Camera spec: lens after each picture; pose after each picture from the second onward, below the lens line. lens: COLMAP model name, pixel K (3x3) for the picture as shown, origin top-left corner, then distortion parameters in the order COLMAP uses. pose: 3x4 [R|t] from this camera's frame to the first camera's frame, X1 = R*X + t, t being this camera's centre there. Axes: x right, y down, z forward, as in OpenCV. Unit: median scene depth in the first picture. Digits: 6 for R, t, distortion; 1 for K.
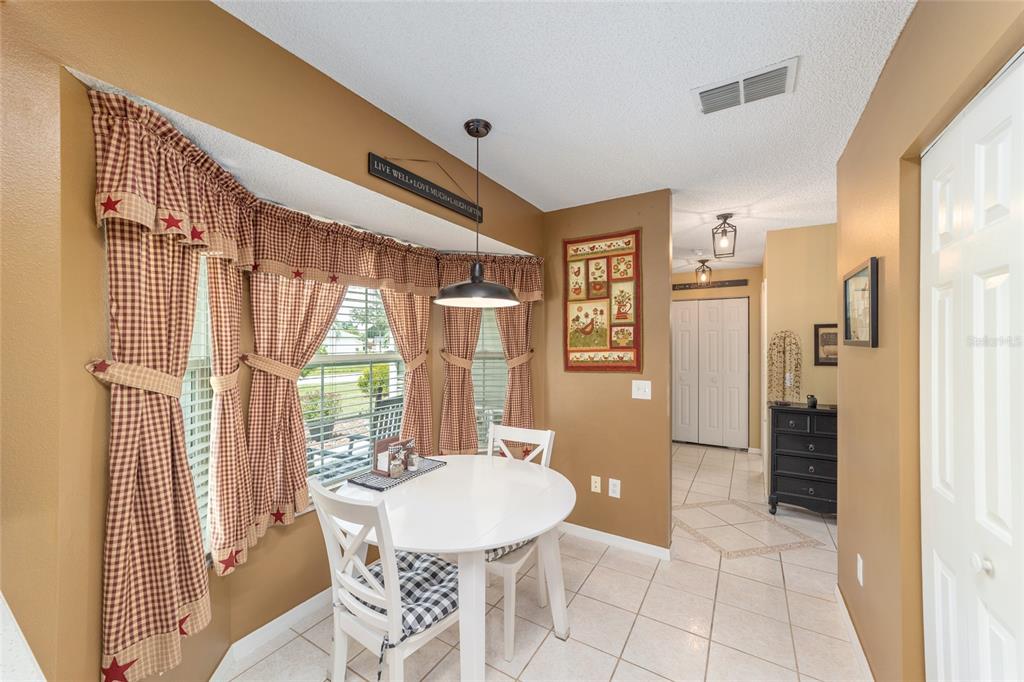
lens RADIAL K [[394.7, 0, 503.9], [0, 394.7, 342.3], [0, 0, 1]] dist [-0.012700, 0.006183]
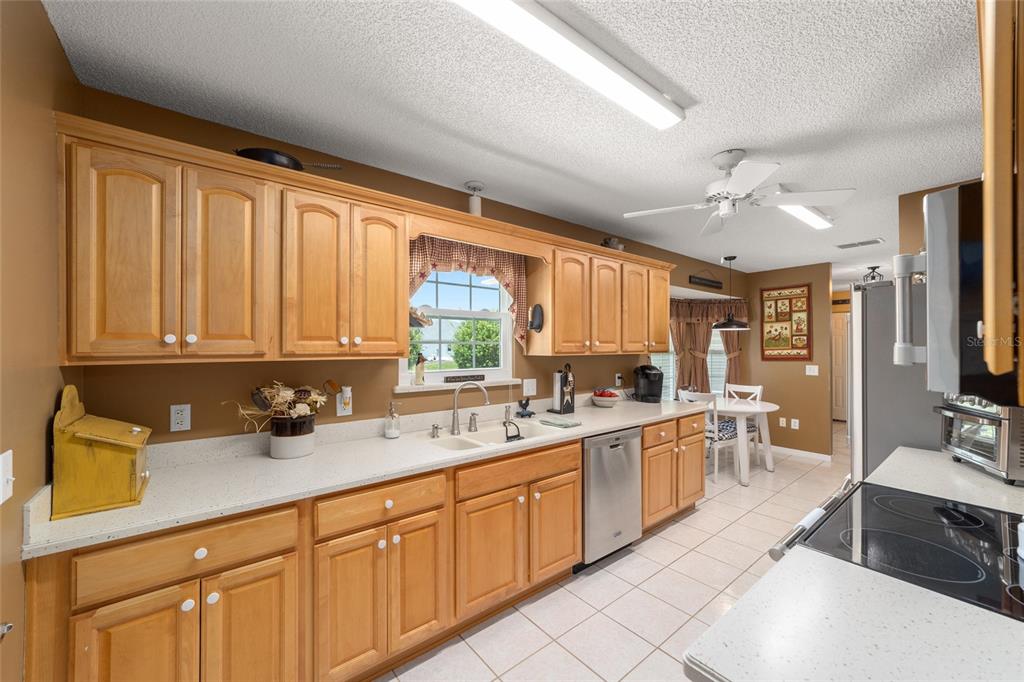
lens RADIAL K [[394.7, 0, 503.3], [0, 394.7, 344.0], [0, 0, 1]] dist [-0.012700, 0.006183]
pose [[0.941724, -0.003878, -0.336364, -0.378090], [0.003385, 0.999992, -0.002053, -0.004980], [0.336369, 0.000795, 0.941730, -1.168816]]
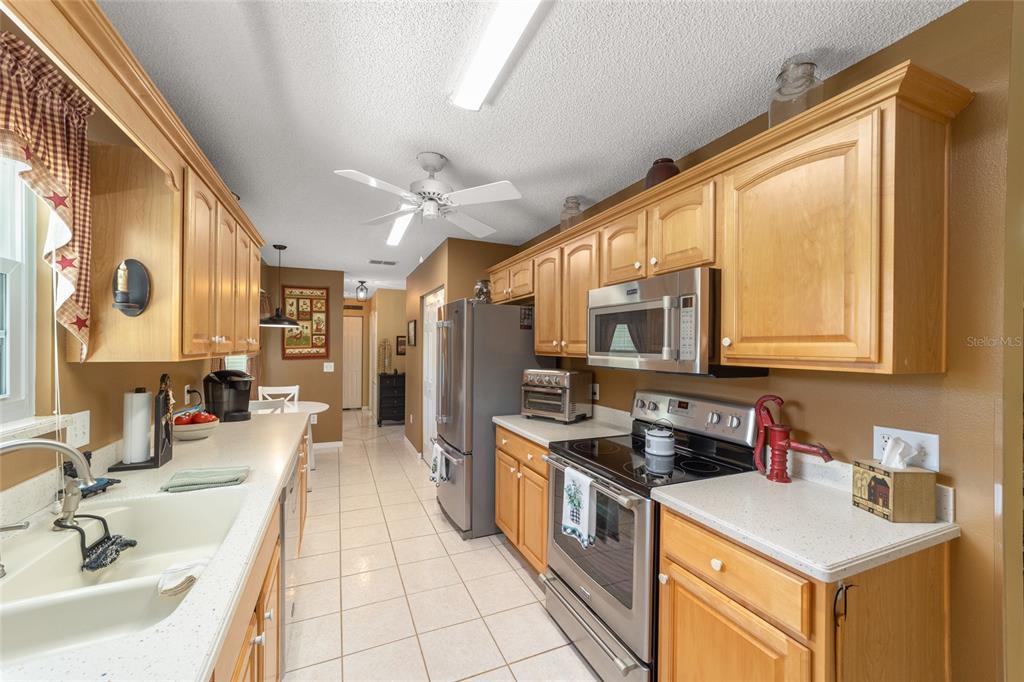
lens RADIAL K [[394.7, 0, 519.0], [0, 394.7, 345.7], [0, 0, 1]] dist [-0.012700, 0.006183]
pose [[0.548445, 0.004098, 0.836177, -0.769905], [-0.009966, 0.999949, 0.001636, -0.002898], [-0.836127, -0.009231, 0.548458, -0.884278]]
